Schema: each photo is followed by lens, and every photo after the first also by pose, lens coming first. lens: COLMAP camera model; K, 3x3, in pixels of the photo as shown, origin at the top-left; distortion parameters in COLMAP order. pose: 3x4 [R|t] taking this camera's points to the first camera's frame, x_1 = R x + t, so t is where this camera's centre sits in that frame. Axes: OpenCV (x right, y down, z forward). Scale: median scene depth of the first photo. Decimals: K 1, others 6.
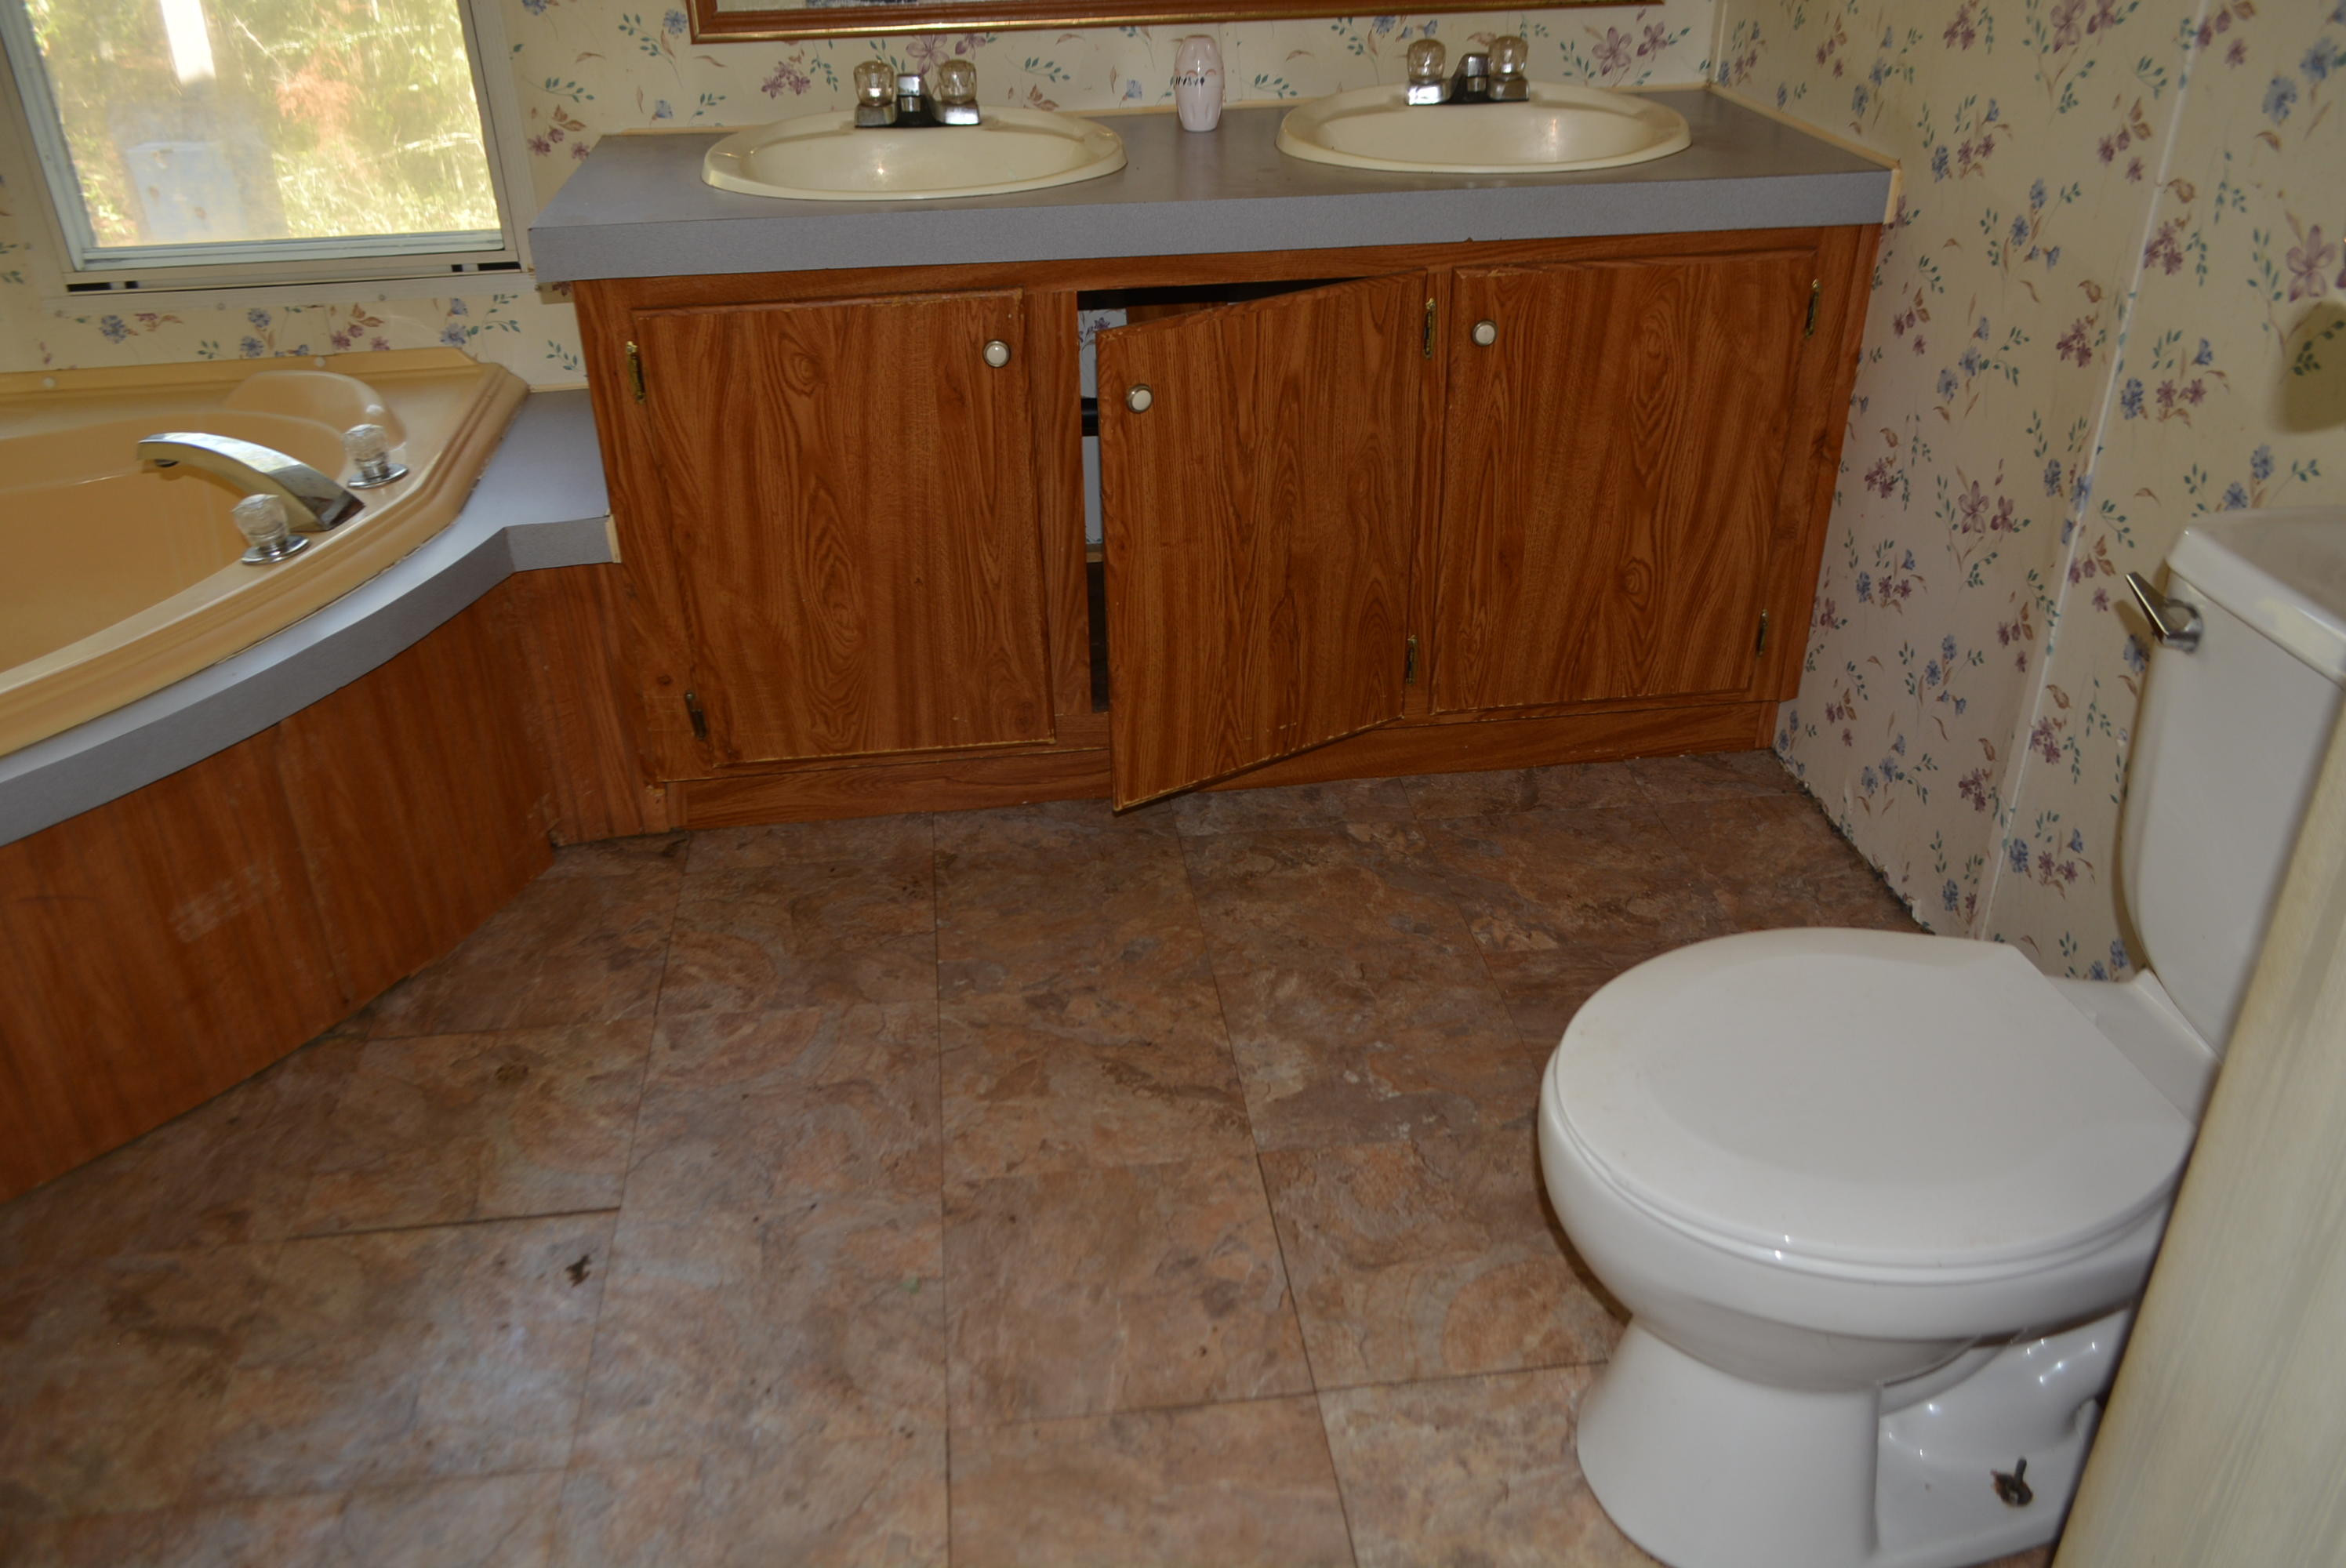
lens RADIAL K [[1889.9, 0, 1154.6], [0, 1889.9, 801.8], [0, 0, 1]] dist [-0.005280, 0.004972]
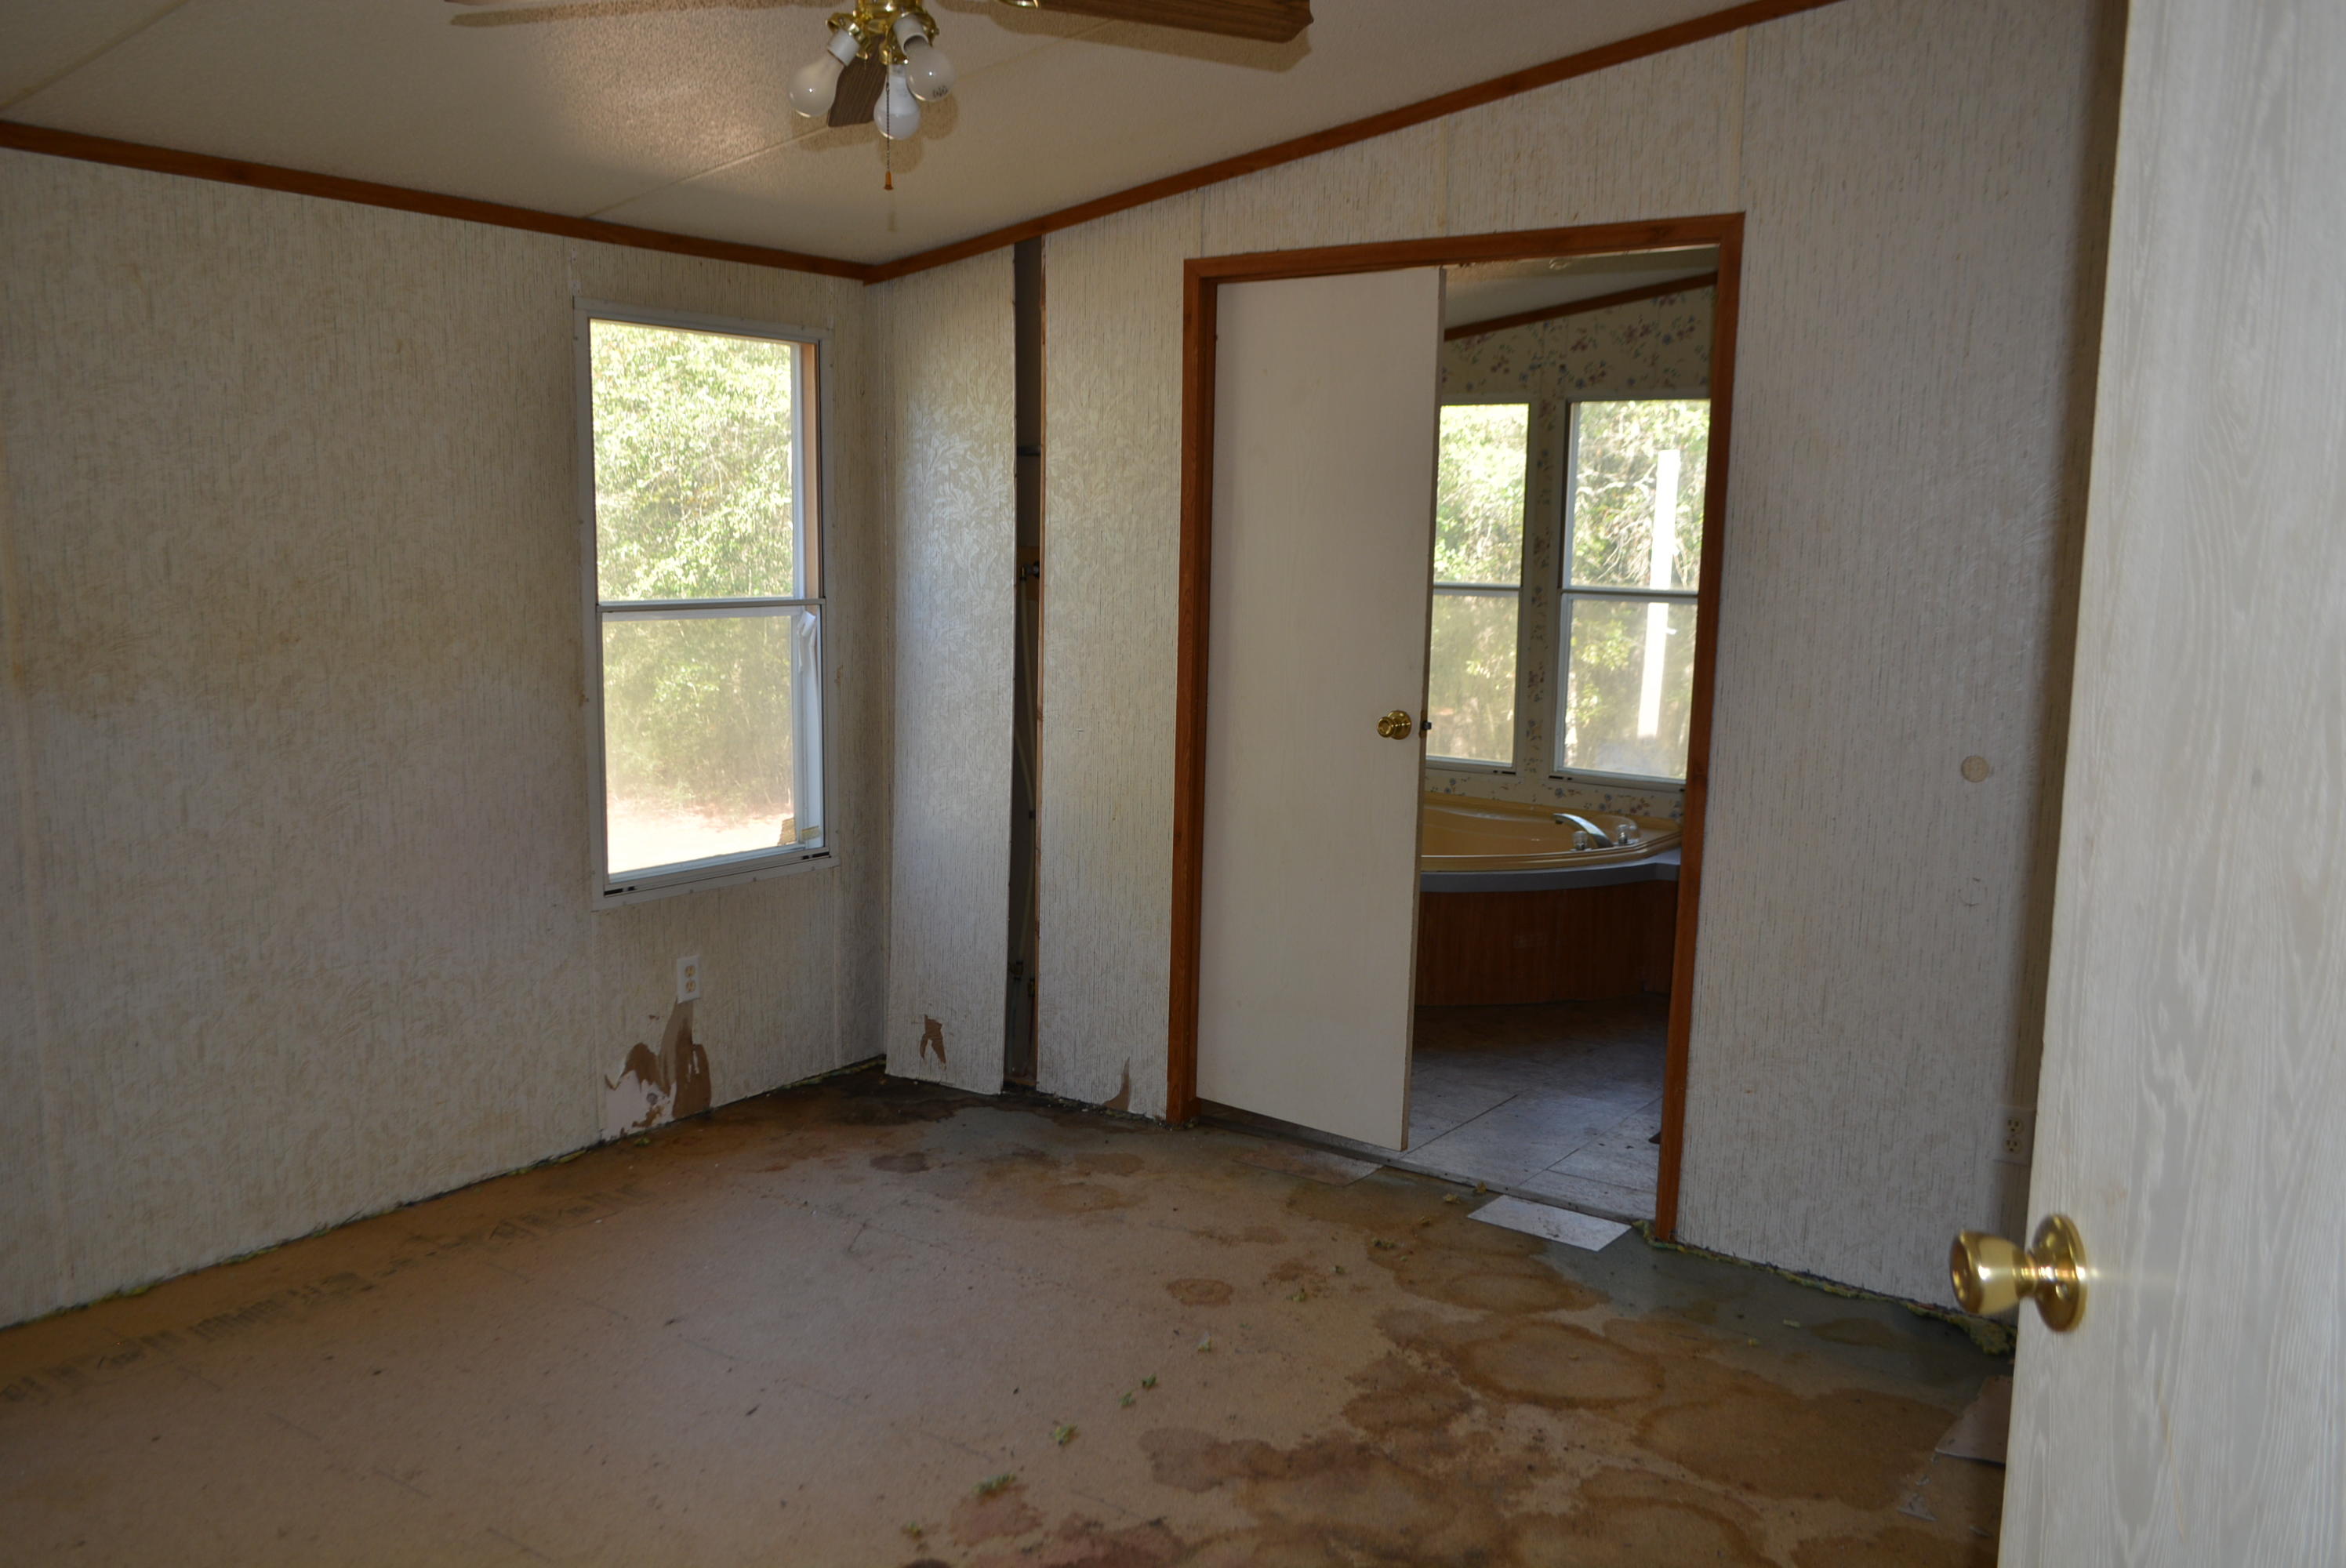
lens RADIAL K [[1889.9, 0, 1154.6], [0, 1889.9, 801.8], [0, 0, 1]] dist [-0.005280, 0.004972]
pose [[0.736861, 0.139755, -0.661441, 0.998242], [-0.369518, 0.902573, -0.220949, 0.700213], [0.566120, 0.407223, 0.716713, -1.551956]]
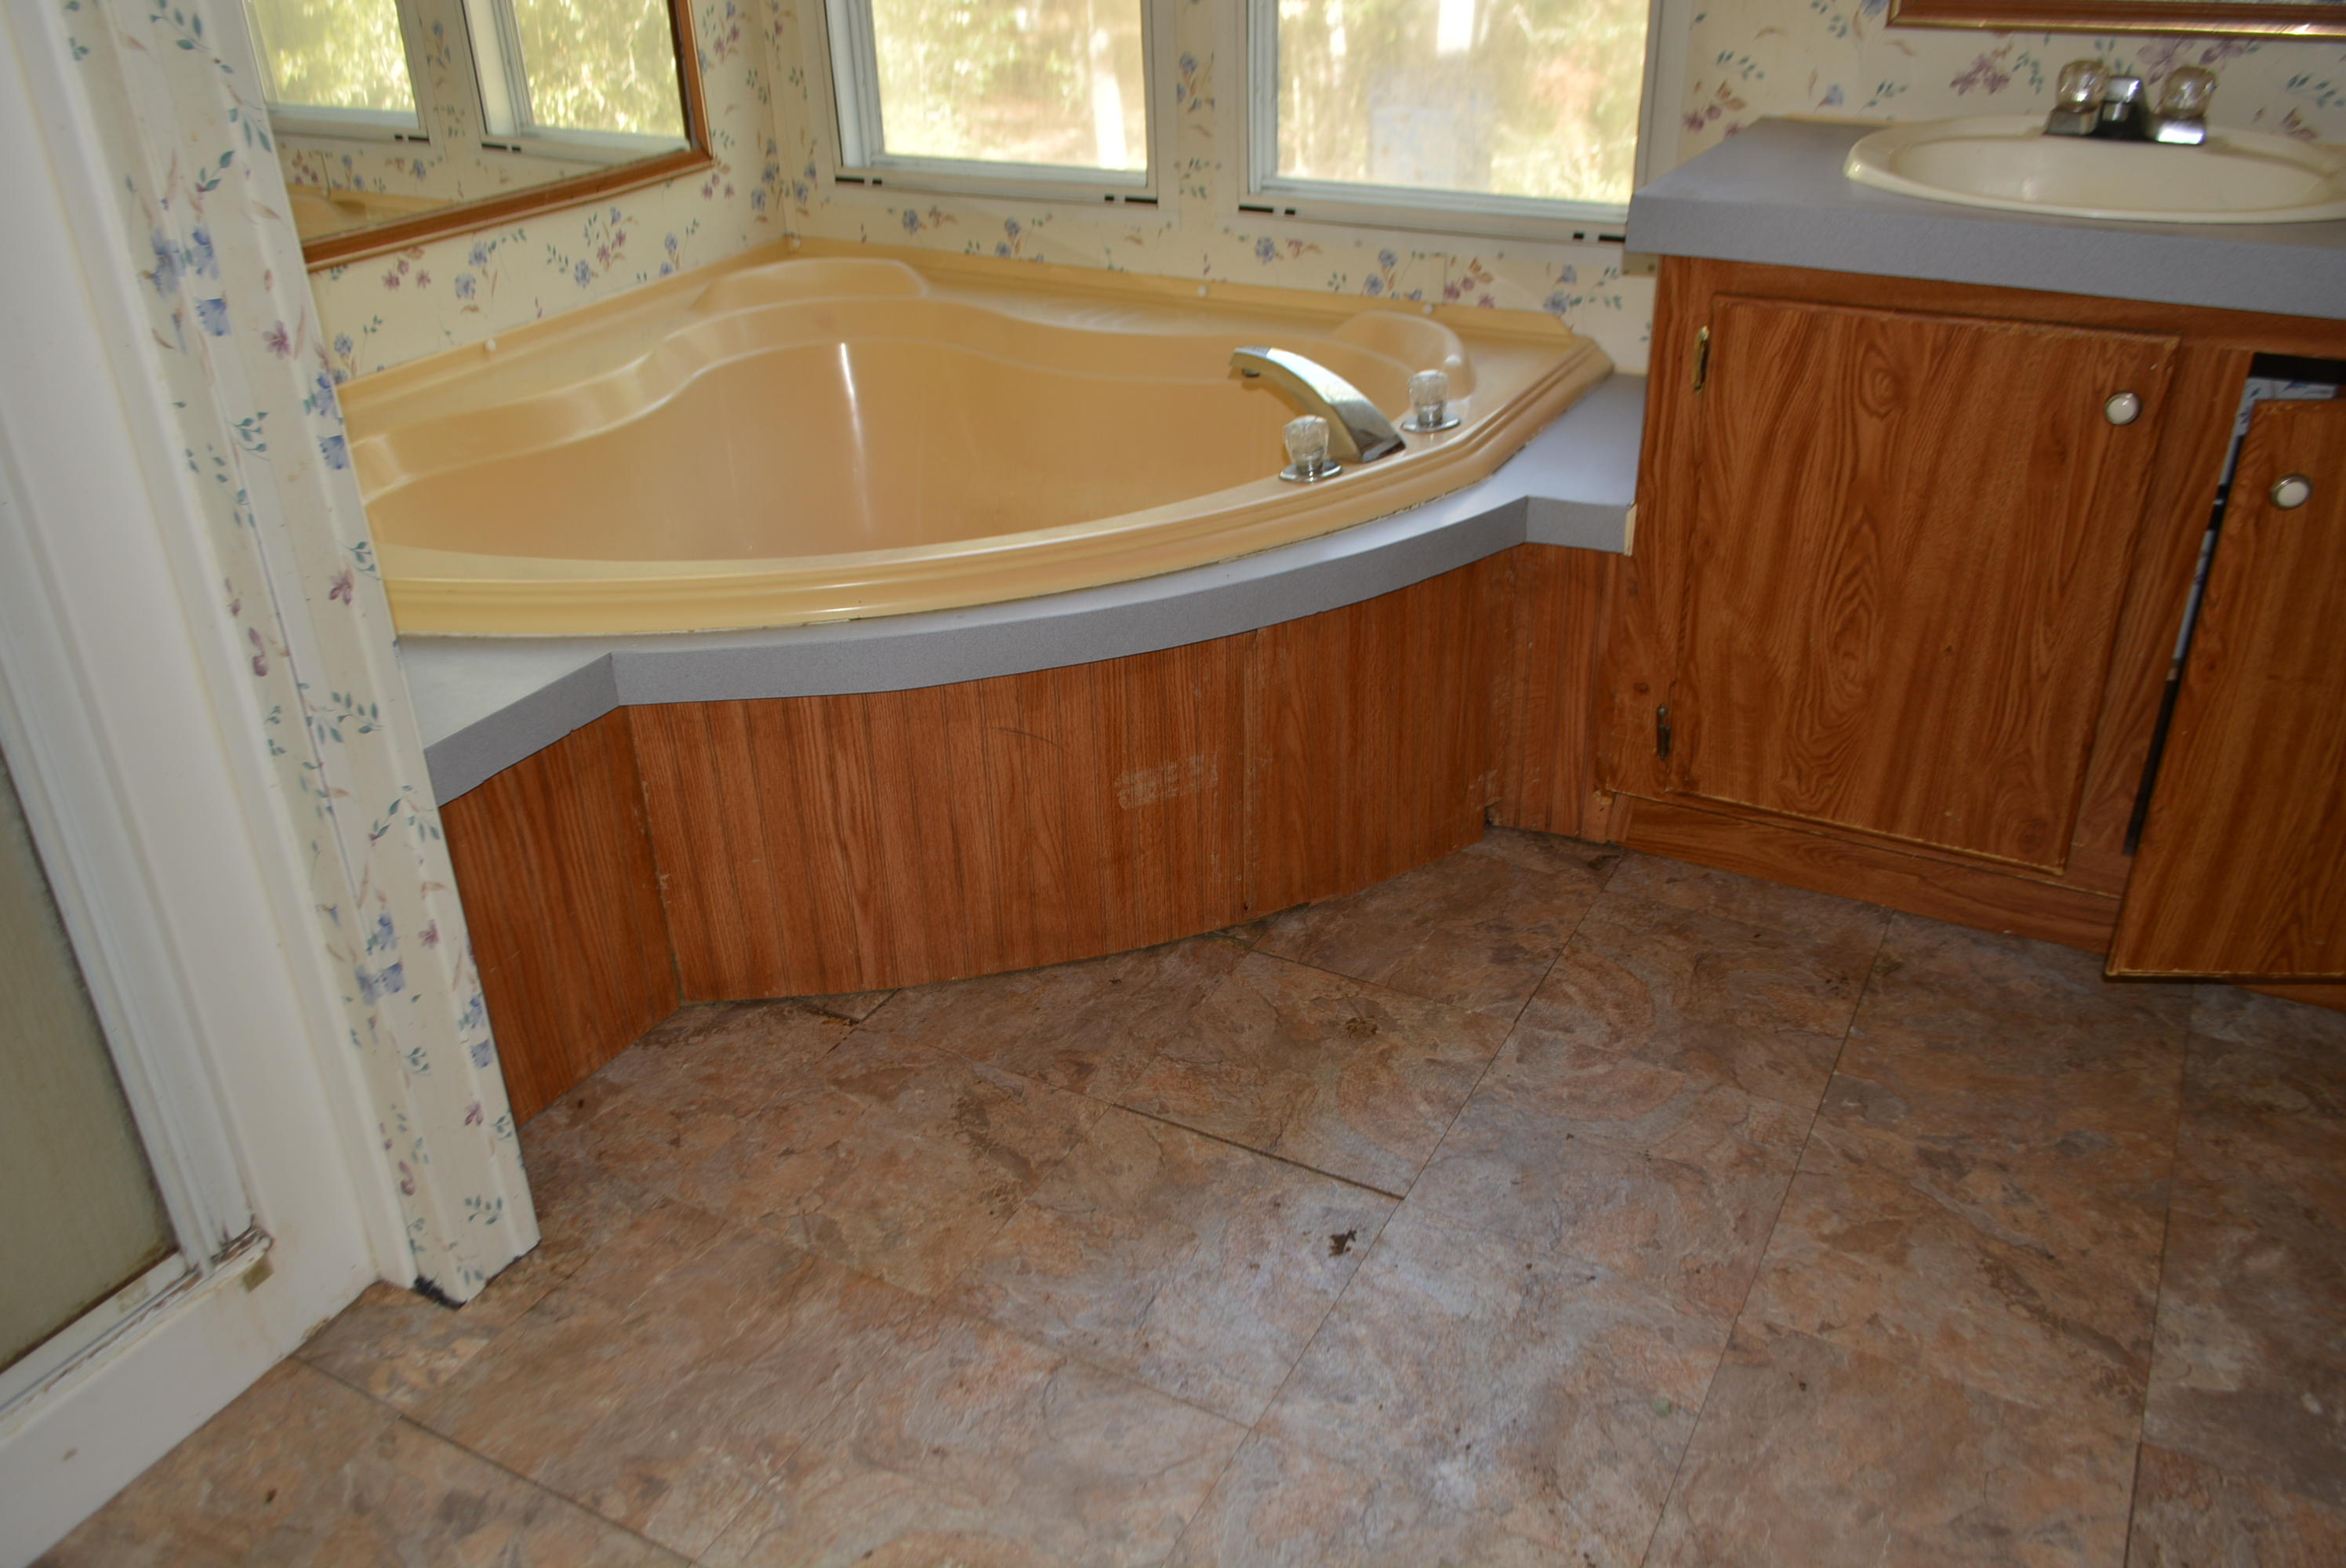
lens RADIAL K [[1889.9, 0, 1154.6], [0, 1889.9, 801.8], [0, 0, 1]] dist [-0.005280, 0.004972]
pose [[0.816464, 0.278156, -0.505980, 0.037298], [-0.282608, 0.956685, 0.069901, -0.007801], [0.503507, 0.085922, 0.859708, 0.079481]]
